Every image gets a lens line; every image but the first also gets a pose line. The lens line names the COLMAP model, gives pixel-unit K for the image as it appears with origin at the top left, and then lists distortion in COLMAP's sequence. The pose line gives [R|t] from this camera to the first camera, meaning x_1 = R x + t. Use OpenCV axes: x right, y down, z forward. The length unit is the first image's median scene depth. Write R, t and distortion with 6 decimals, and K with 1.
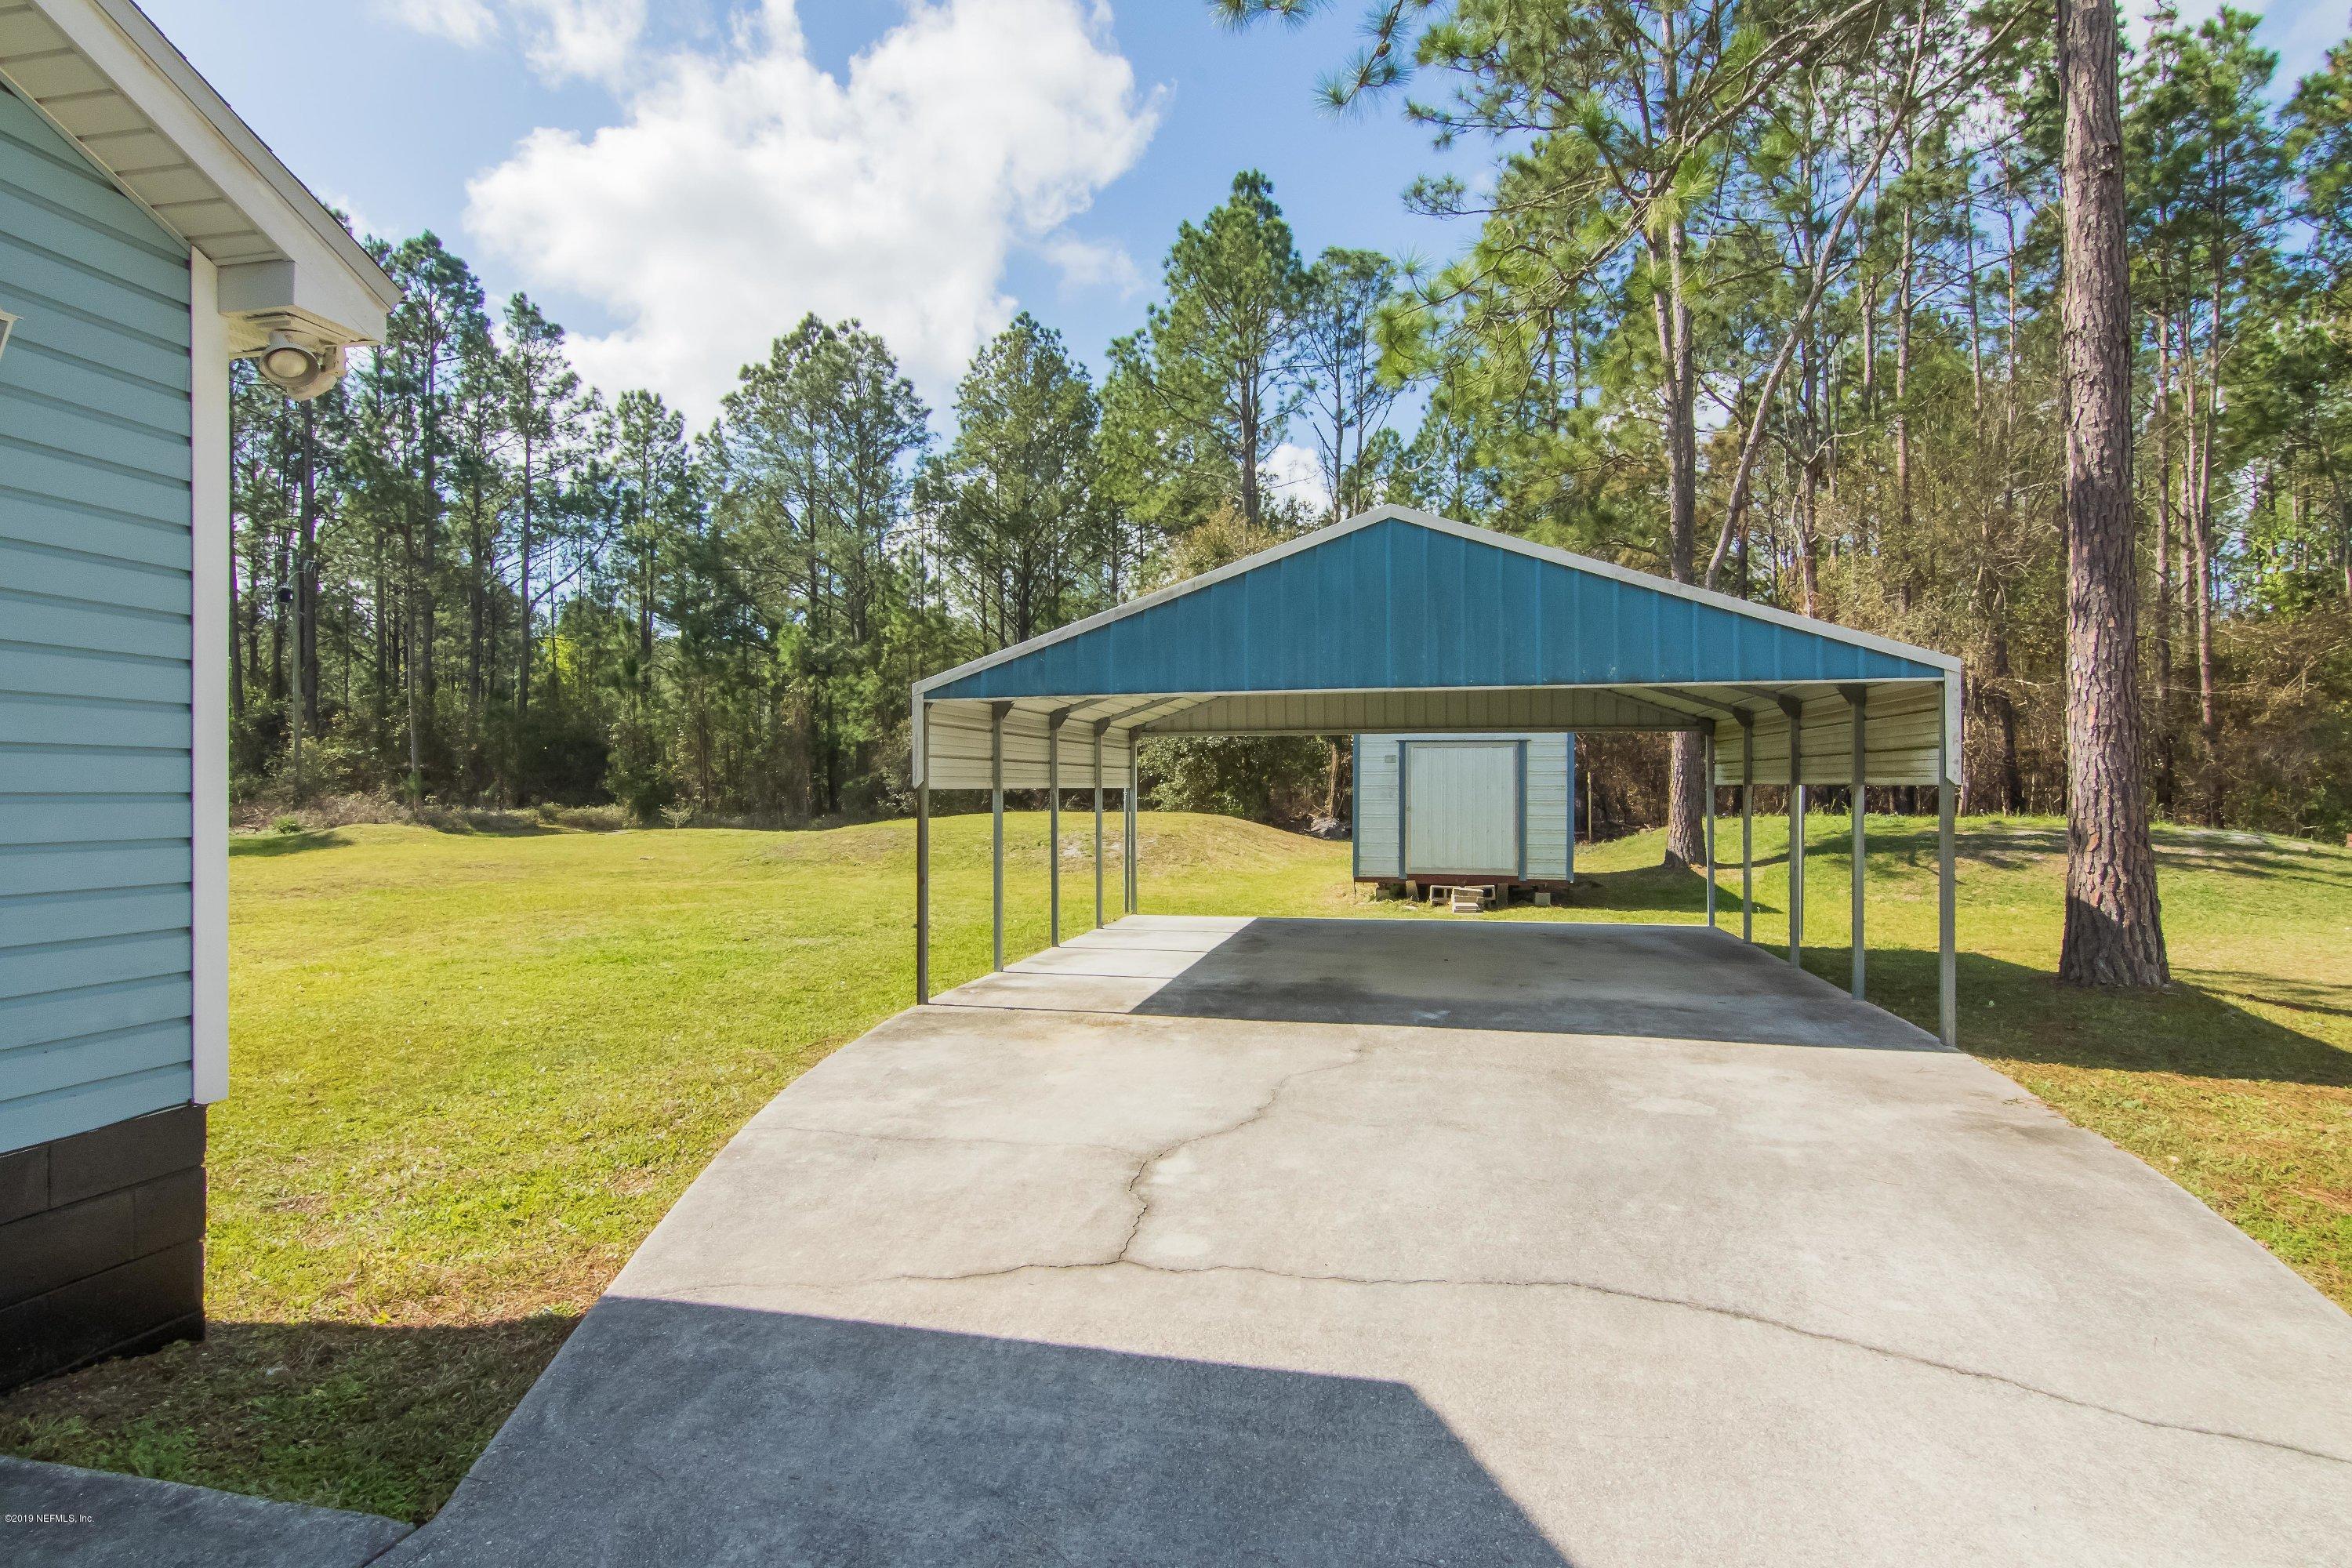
lens RADIAL K [[1195.5, 0, 1176.0], [0, 1195.5, 784.0], [0, 0, 1]] dist [-0.001780, -0.000044]
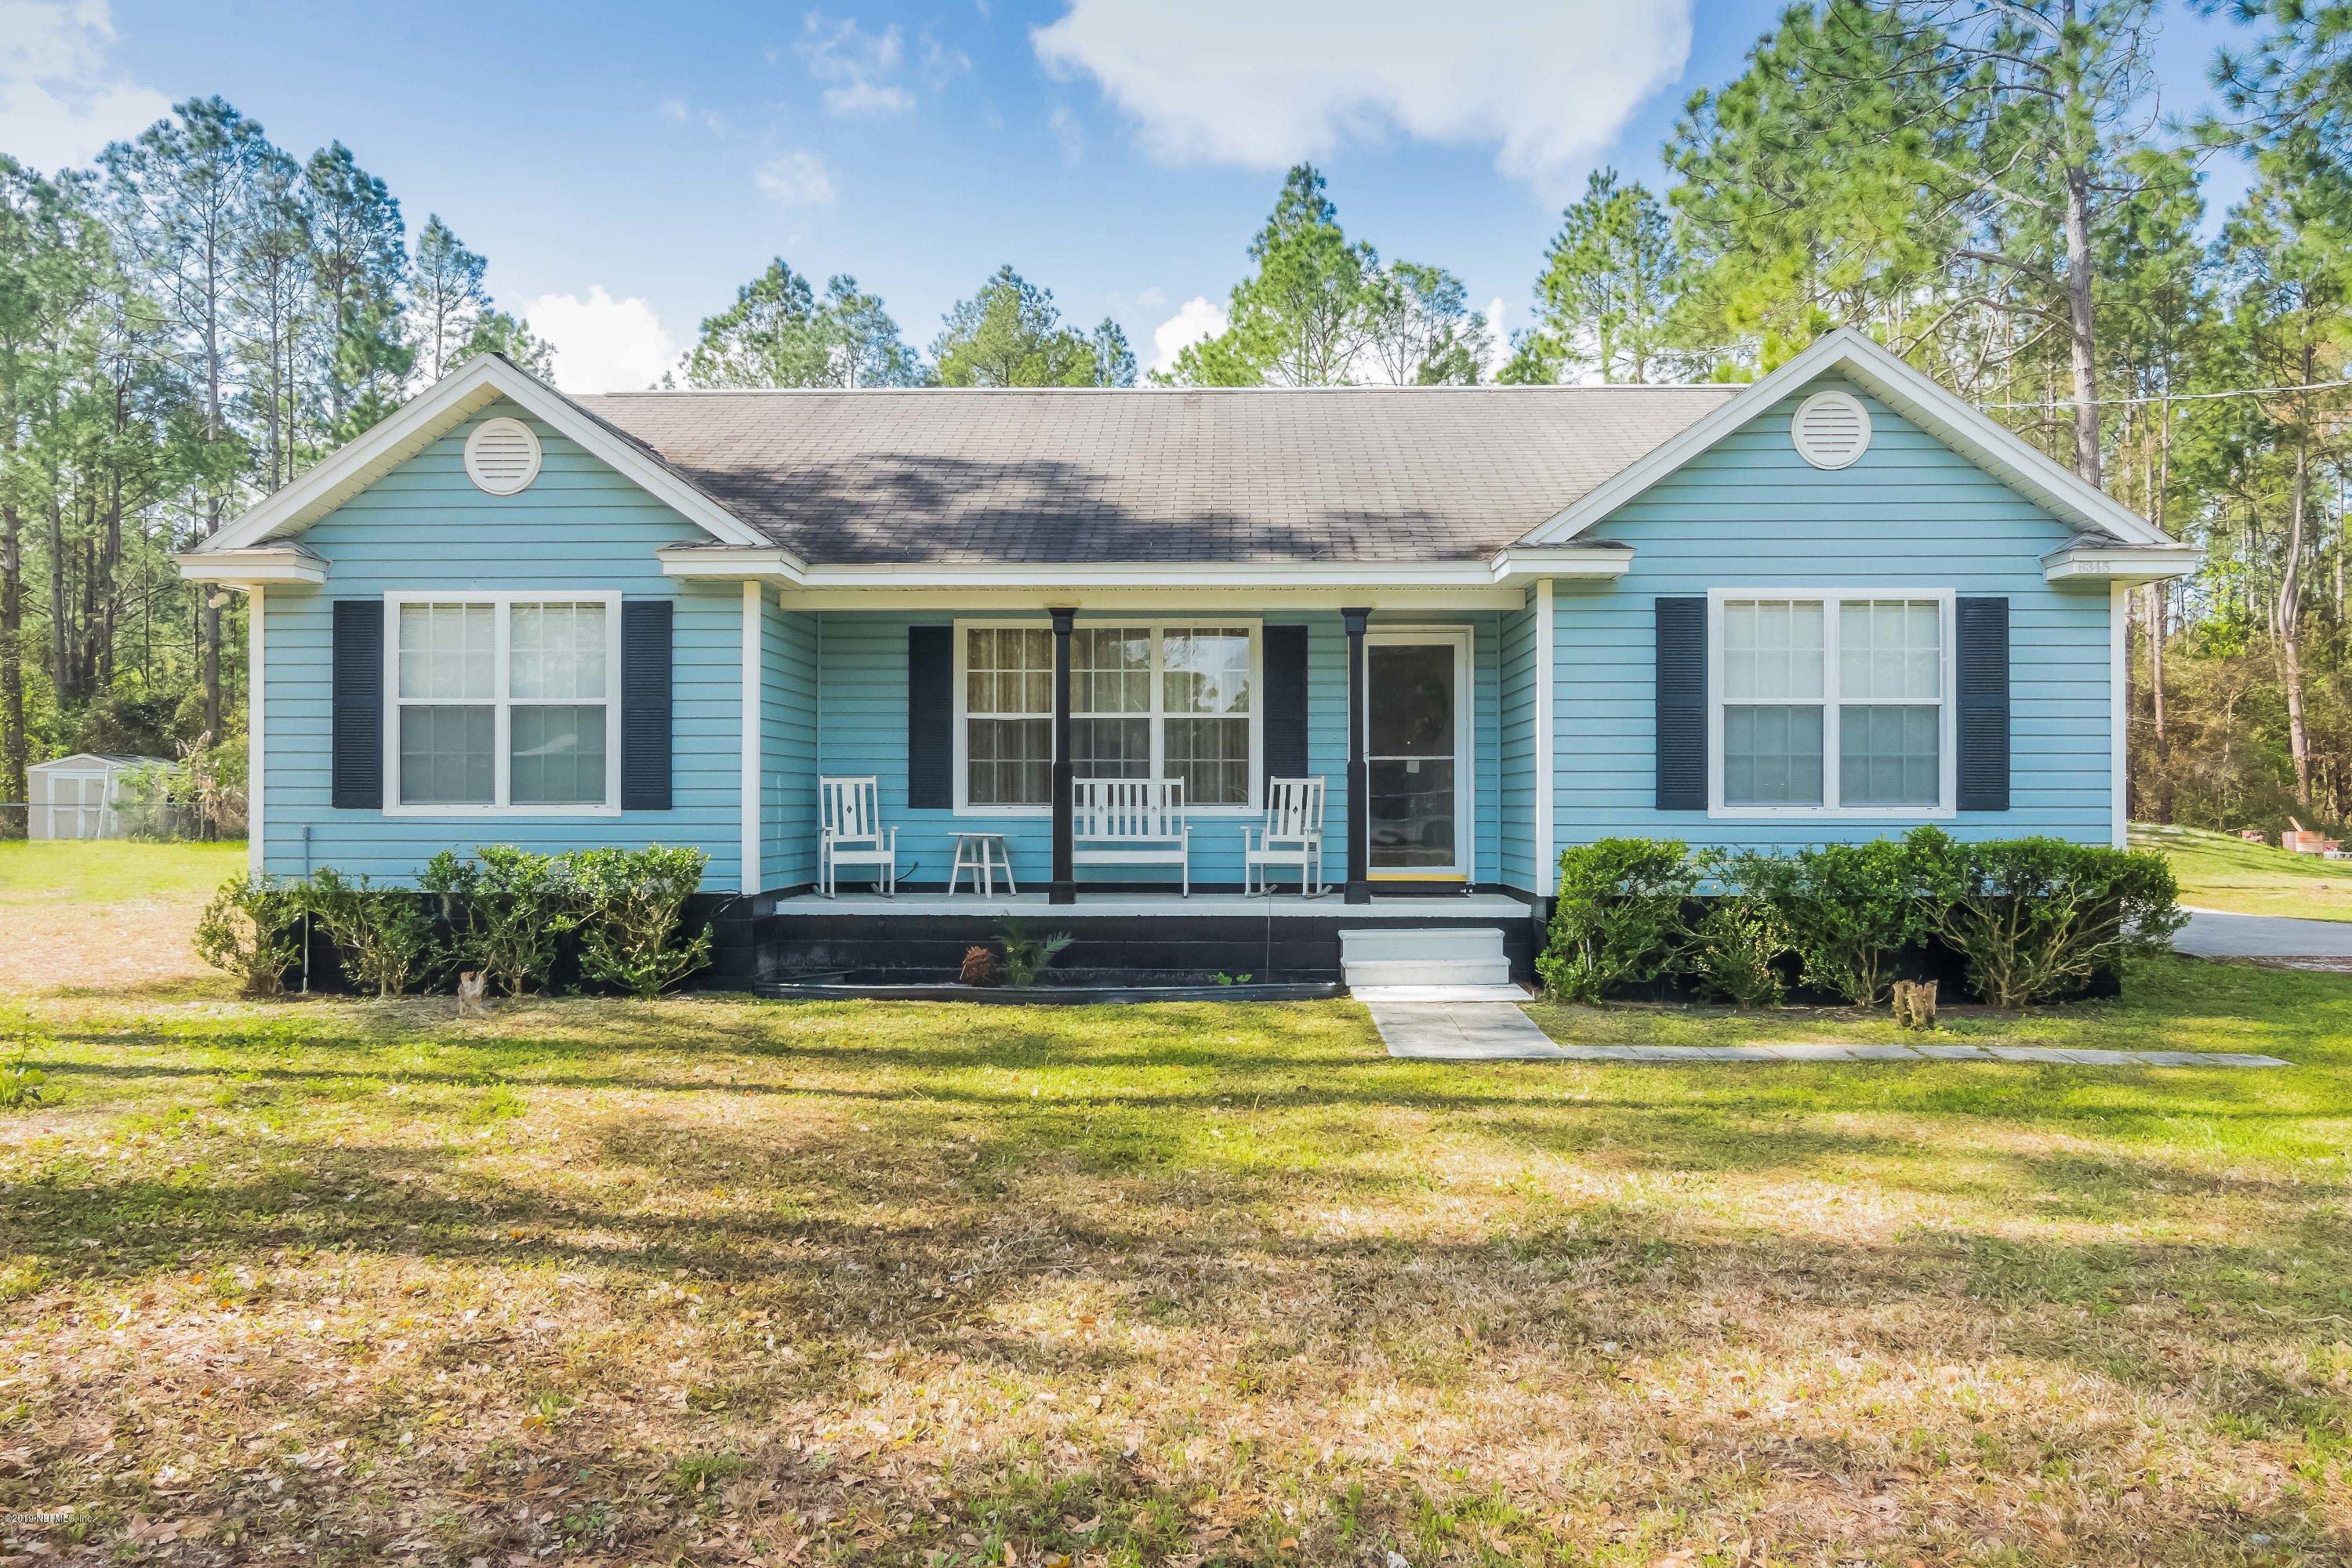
lens RADIAL K [[1671.5, 0, 1176.0], [0, 1671.5, 784.0], [0, 0, 1]] dist [-0.008188, 0.004383]
pose [[0.985805, 0.006113, 0.167785, -0.442005], [-0.005331, 0.999973, -0.005109, 0.003469], [-0.167811, 0.004142, 0.985810, -0.545548]]
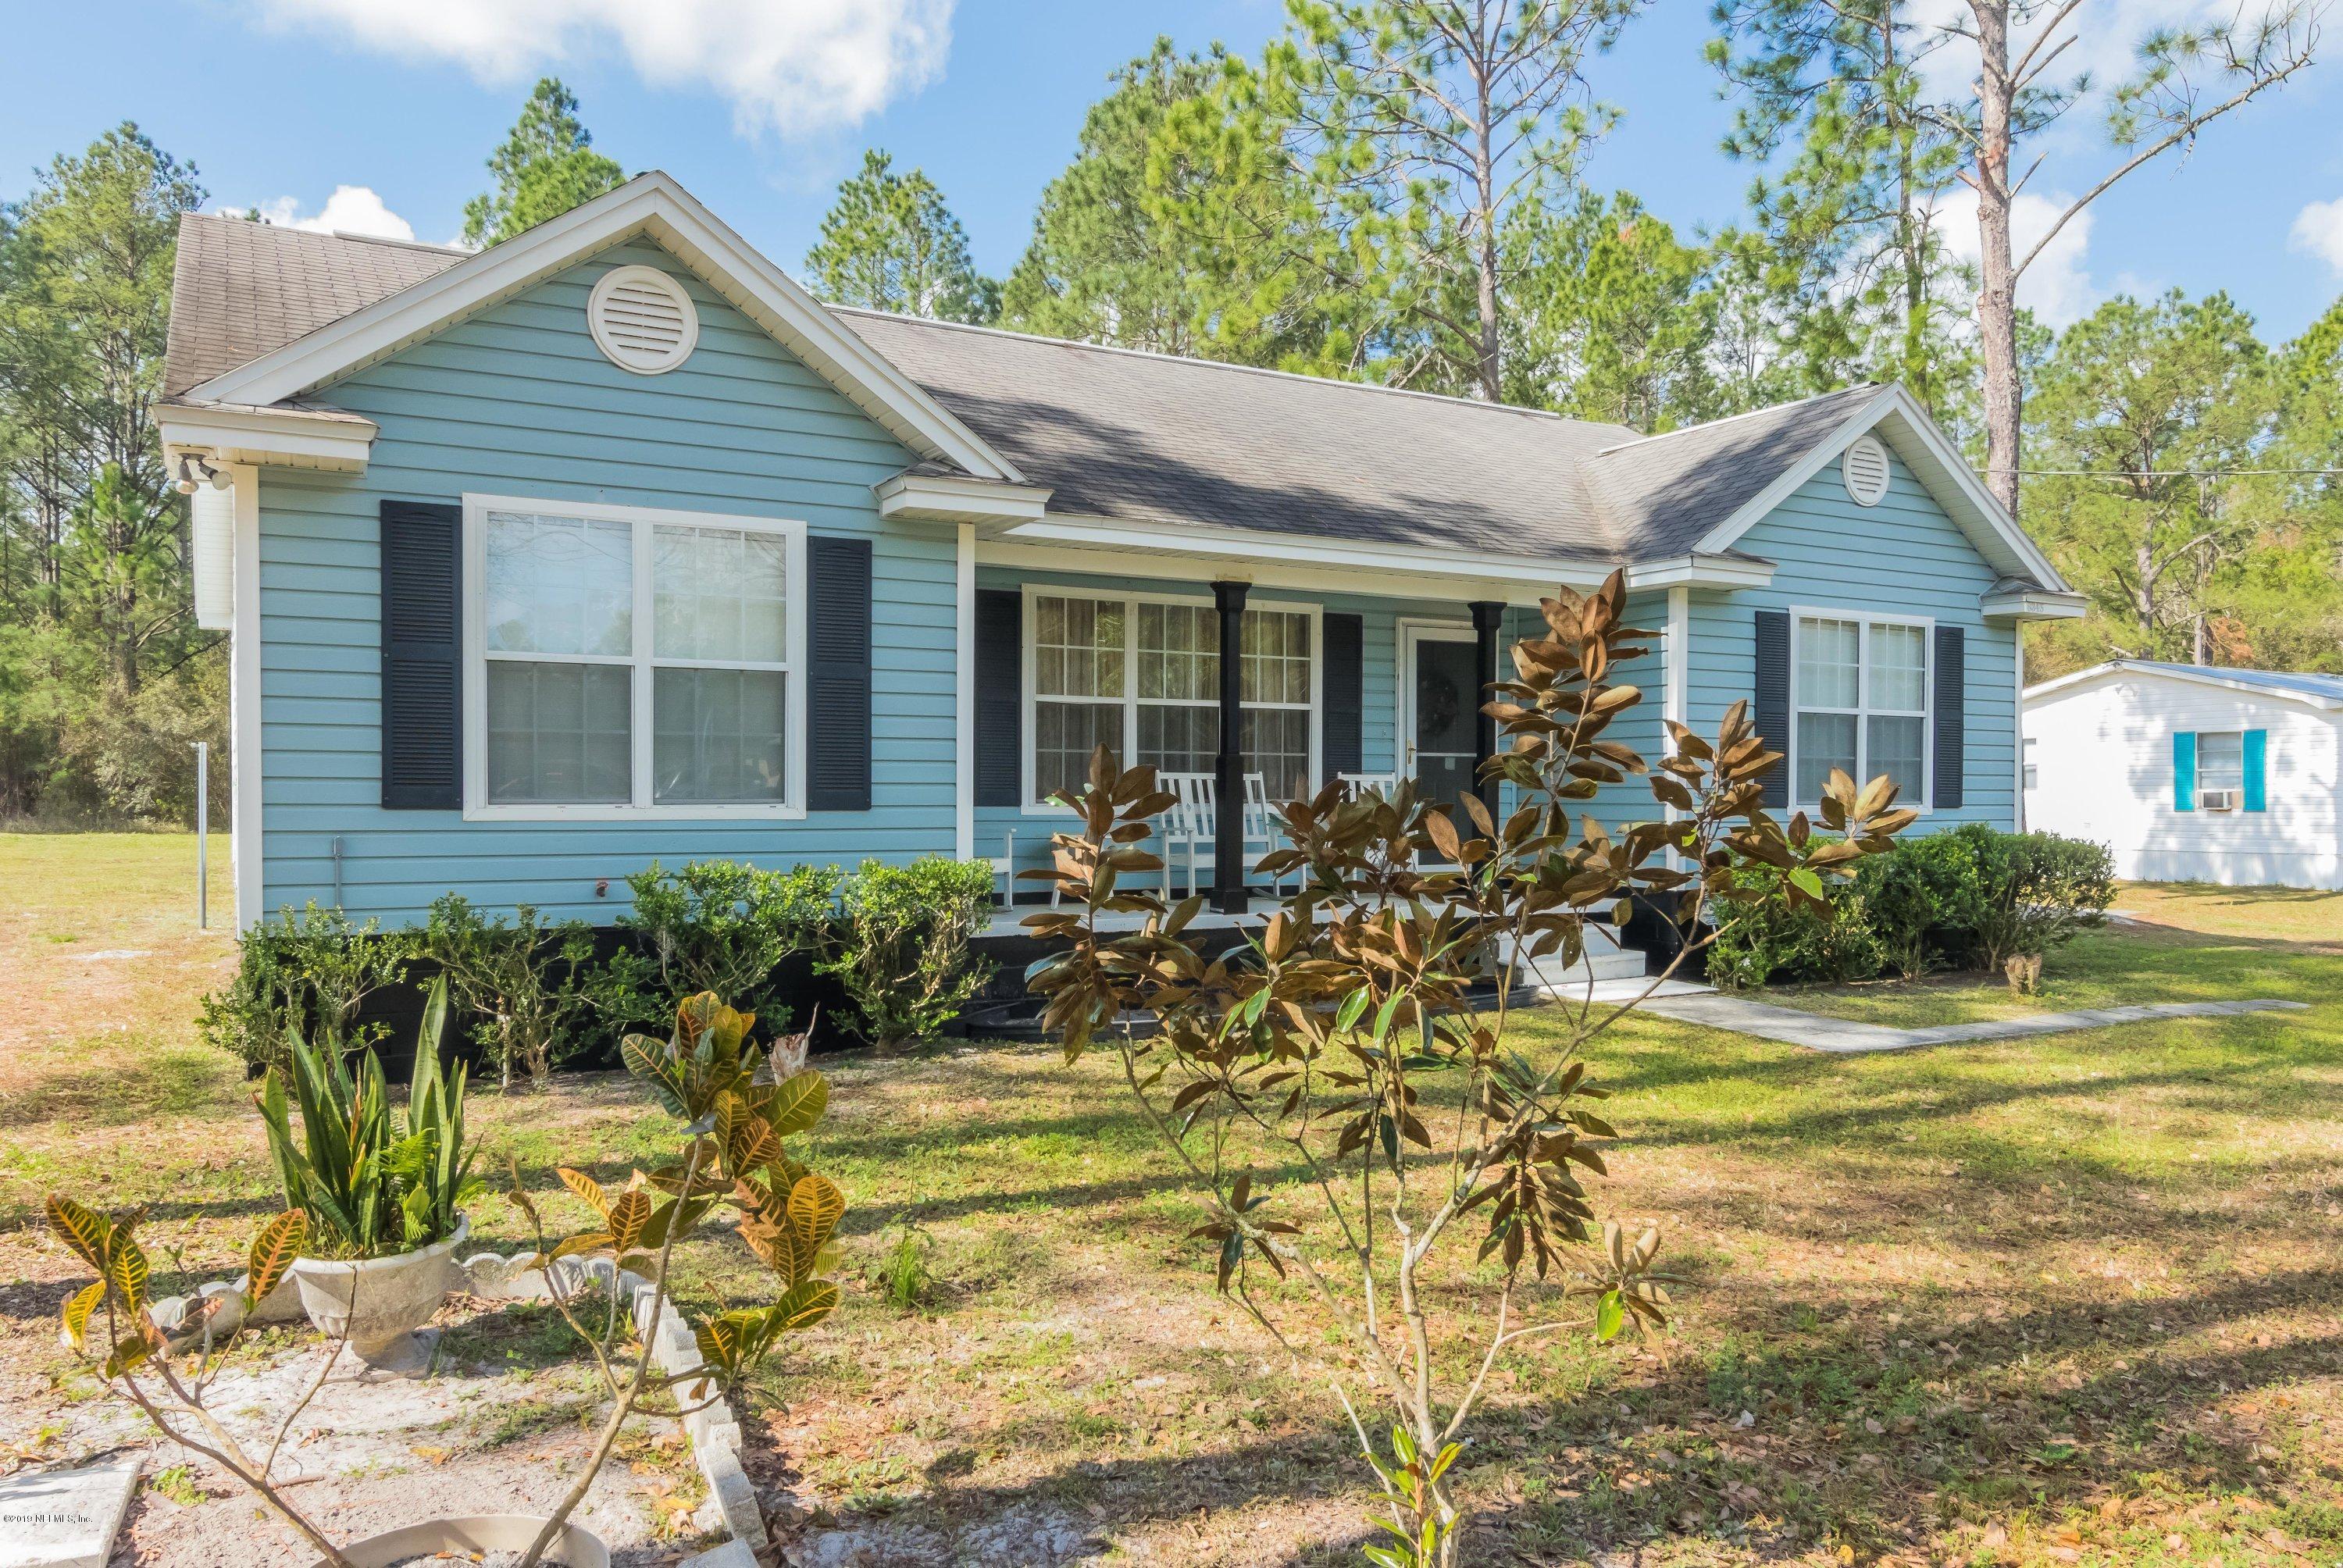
lens RADIAL K [[1676.6, 0, 1162.3], [0, 1676.6, 821.5], [0, 0, 1]] dist [-0.021619, 0.033485]
pose [[0.761661, -0.005165, 0.647955, -0.655015], [-0.011937, 0.999687, 0.022000, 0.002815], [-0.647866, -0.024491, 0.761361, -0.403444]]
